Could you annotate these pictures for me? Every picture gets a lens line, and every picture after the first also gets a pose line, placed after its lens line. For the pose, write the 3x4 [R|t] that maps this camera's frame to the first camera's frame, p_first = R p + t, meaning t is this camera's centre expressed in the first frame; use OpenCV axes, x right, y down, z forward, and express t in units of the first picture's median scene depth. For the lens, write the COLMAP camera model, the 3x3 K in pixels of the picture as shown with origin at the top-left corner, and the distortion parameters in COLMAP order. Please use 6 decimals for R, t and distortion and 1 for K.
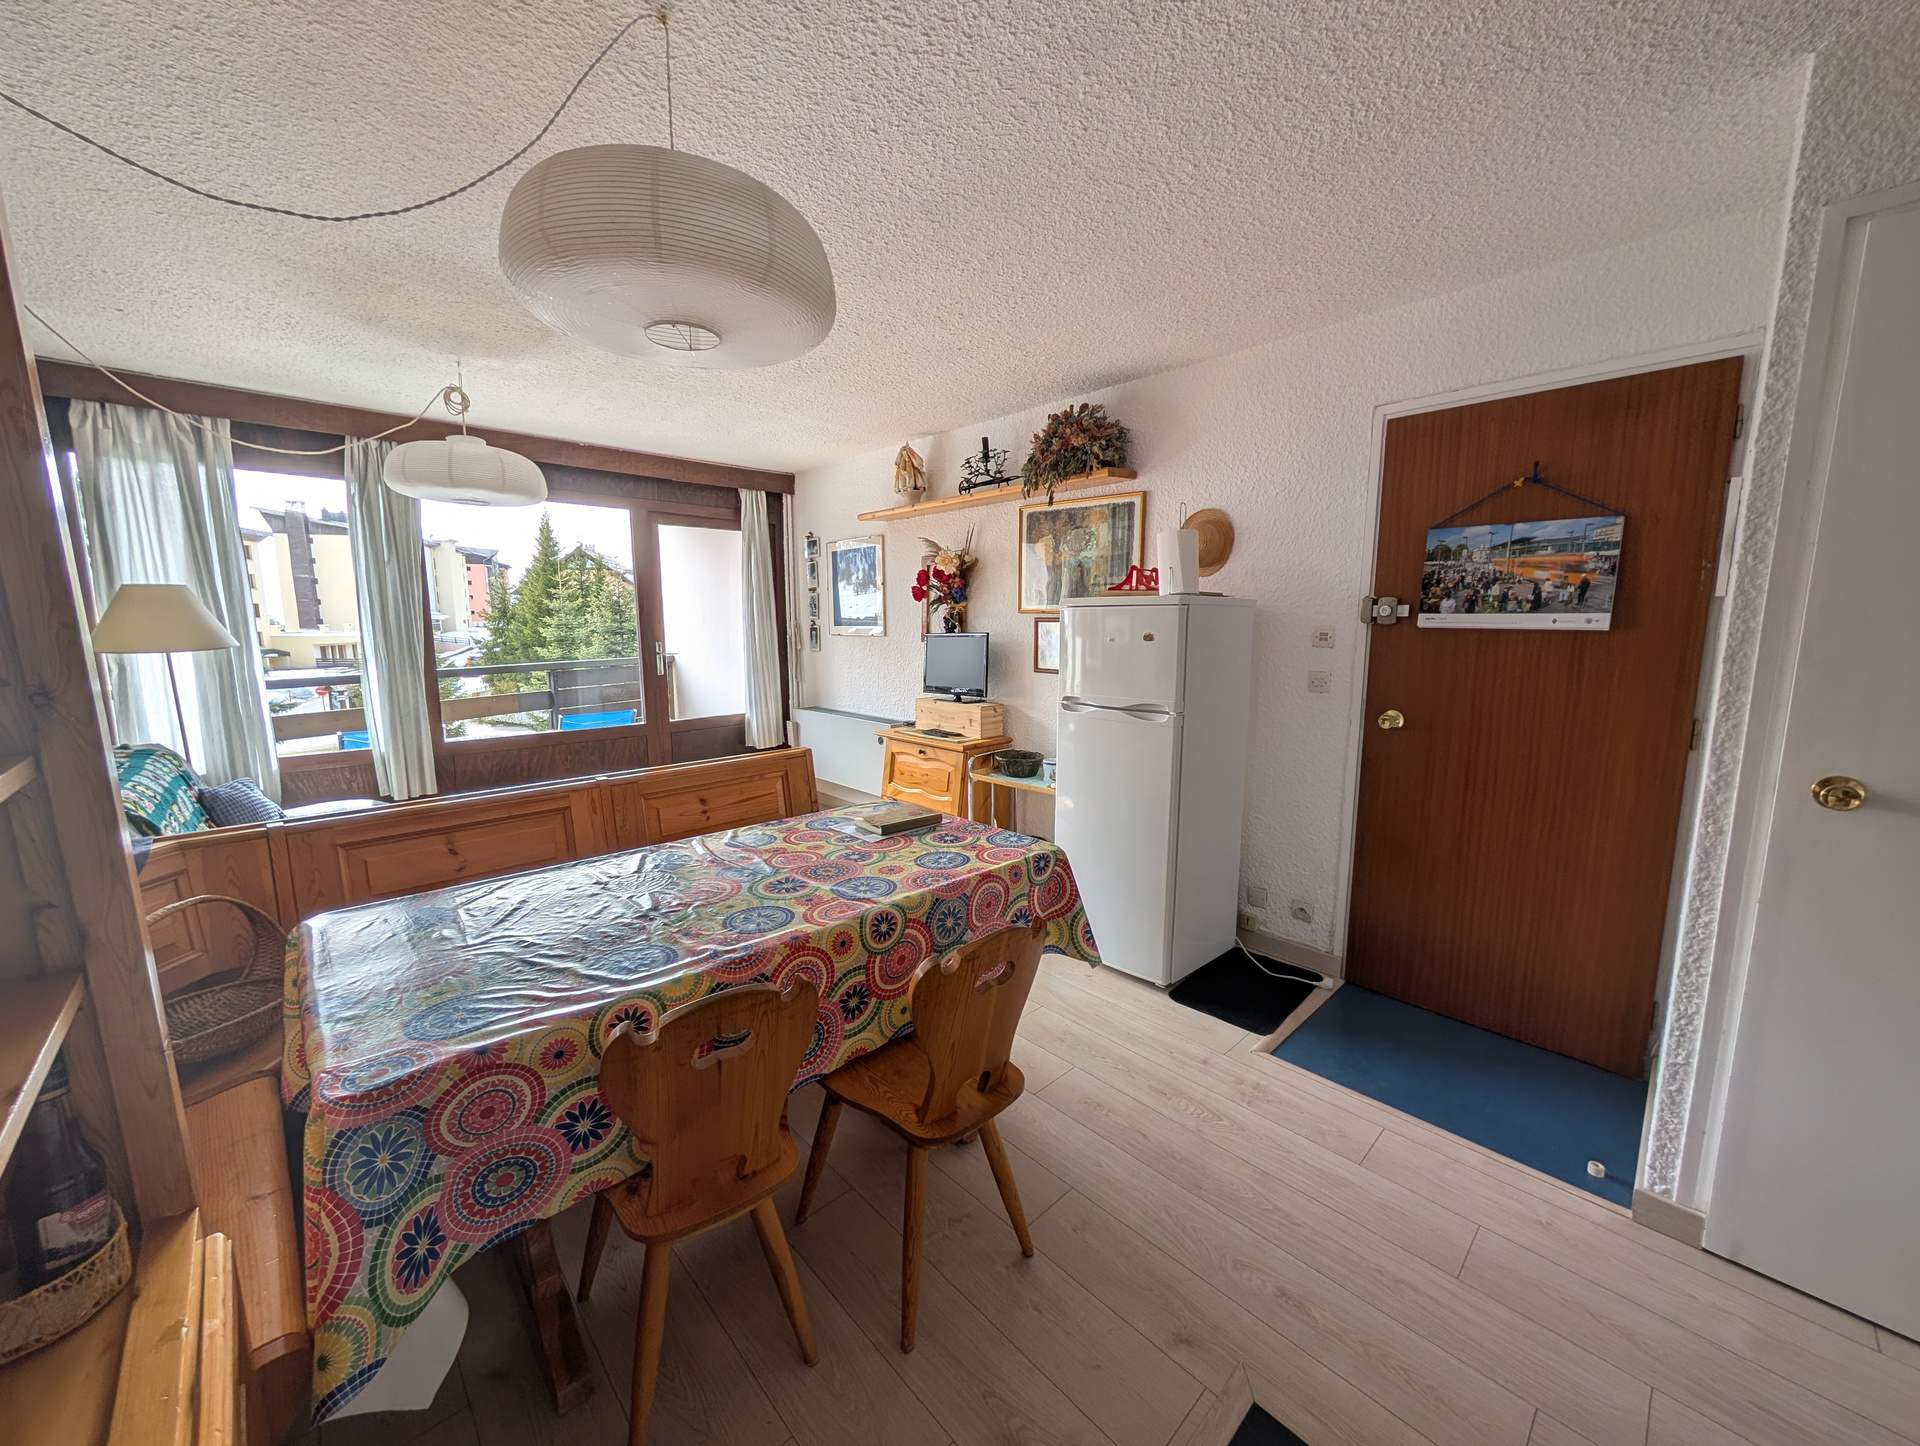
lens RADIAL K [[724.2, 0, 963.8], [0, 724.2, 724.7], [0, 0, 1]] dist [0.000345, 0.000034]
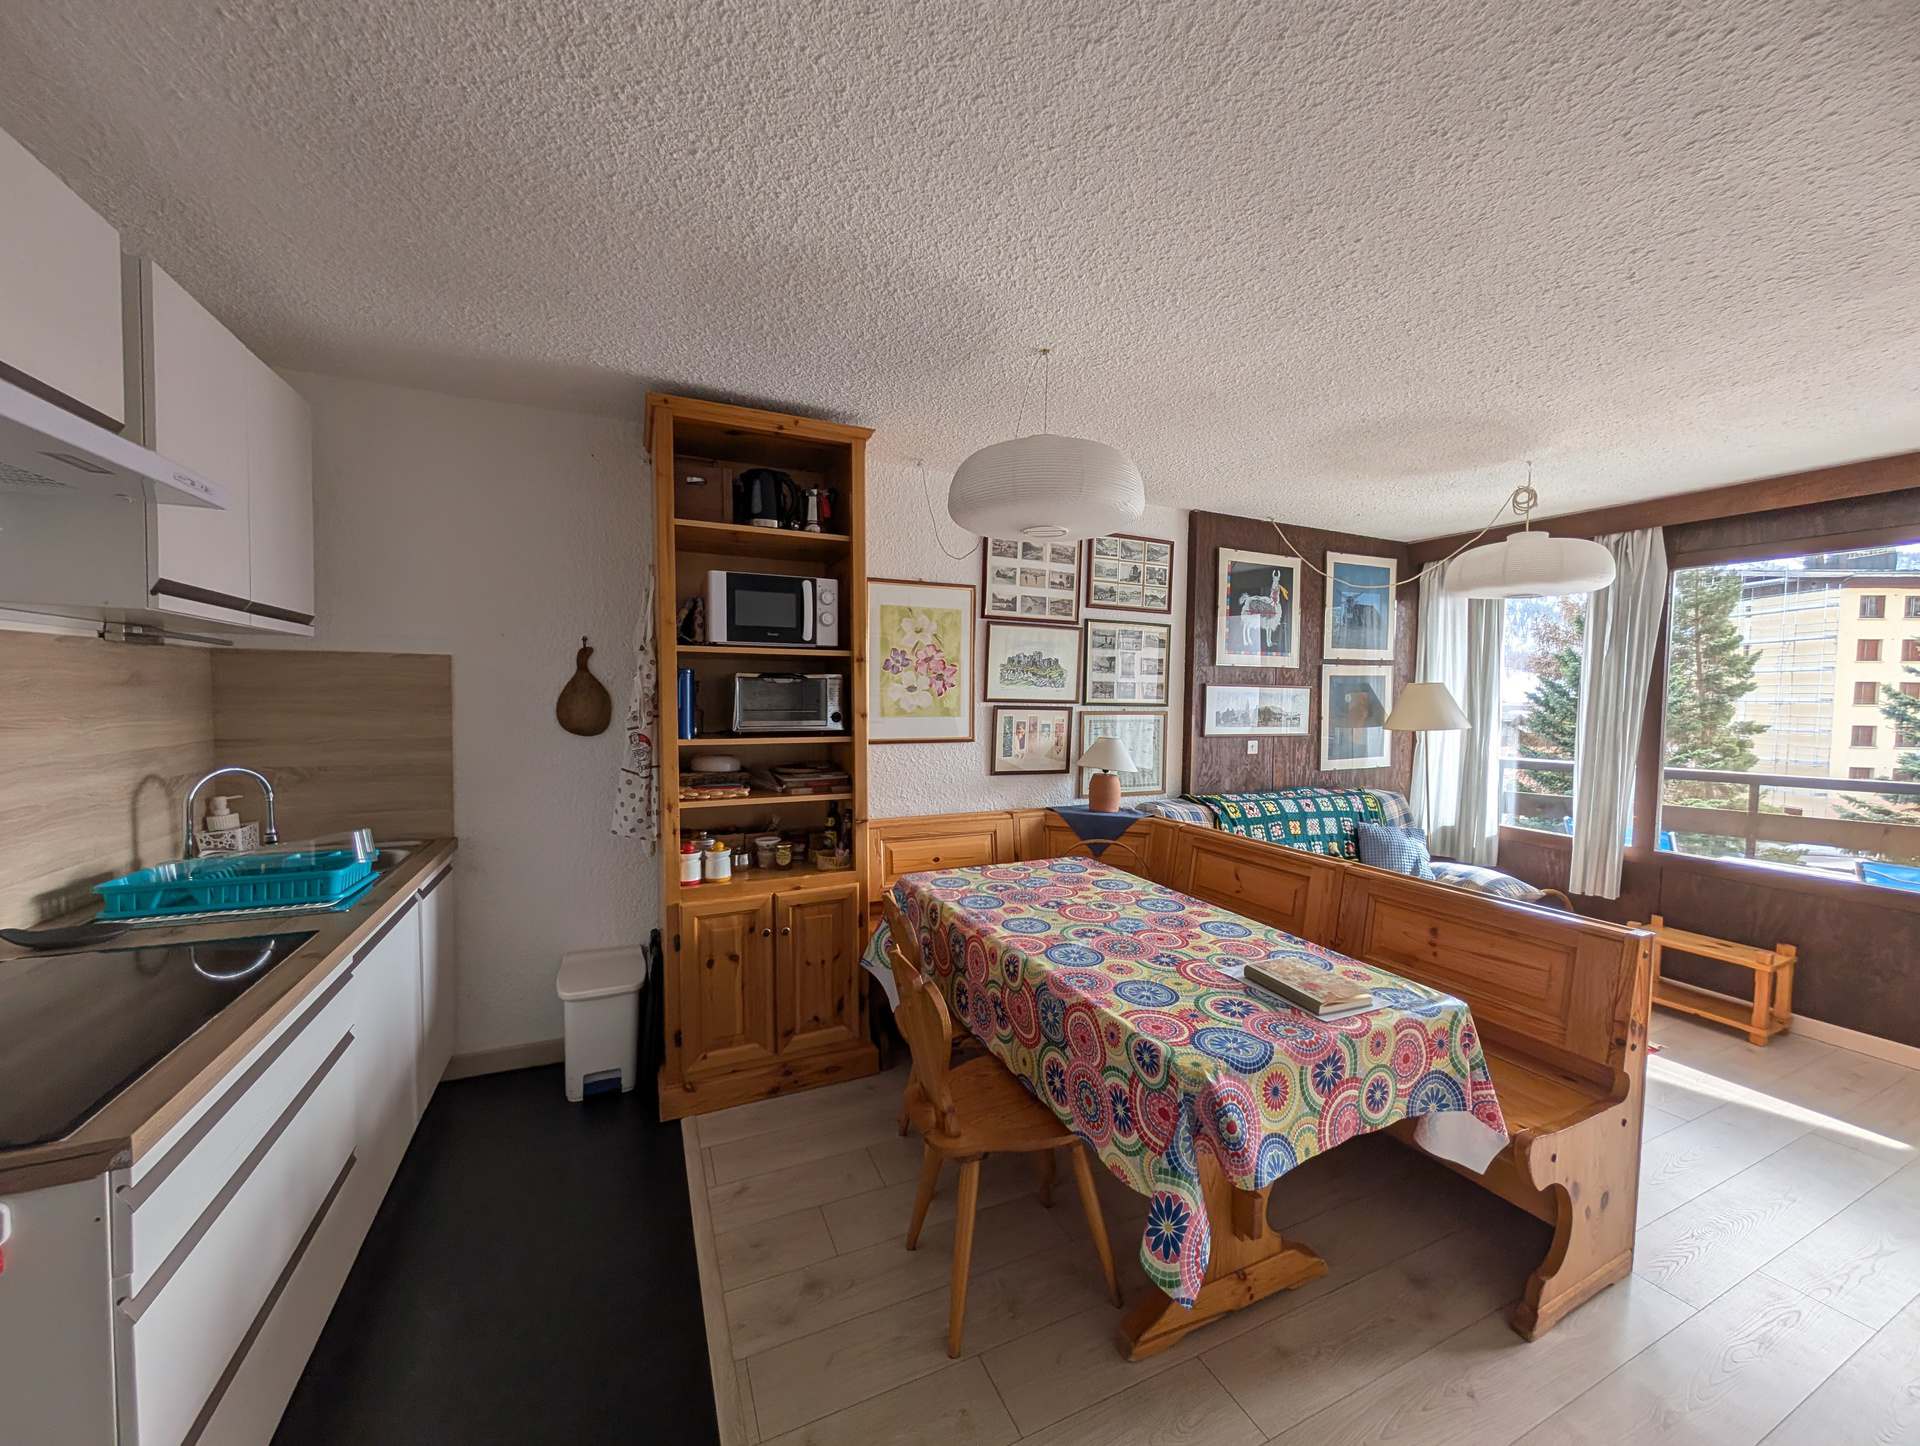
lens RADIAL K [[724.2, 0, 965.1], [0, 724.2, 722.7], [0, 0, 1]] dist [0.000345, 0.000034]
pose [[-0.320417, 0.034157, -0.946661, 0.535332], [-0.151071, 0.984717, 0.086664, -0.109162], [0.935153, 0.170782, -0.310360, 0.640630]]
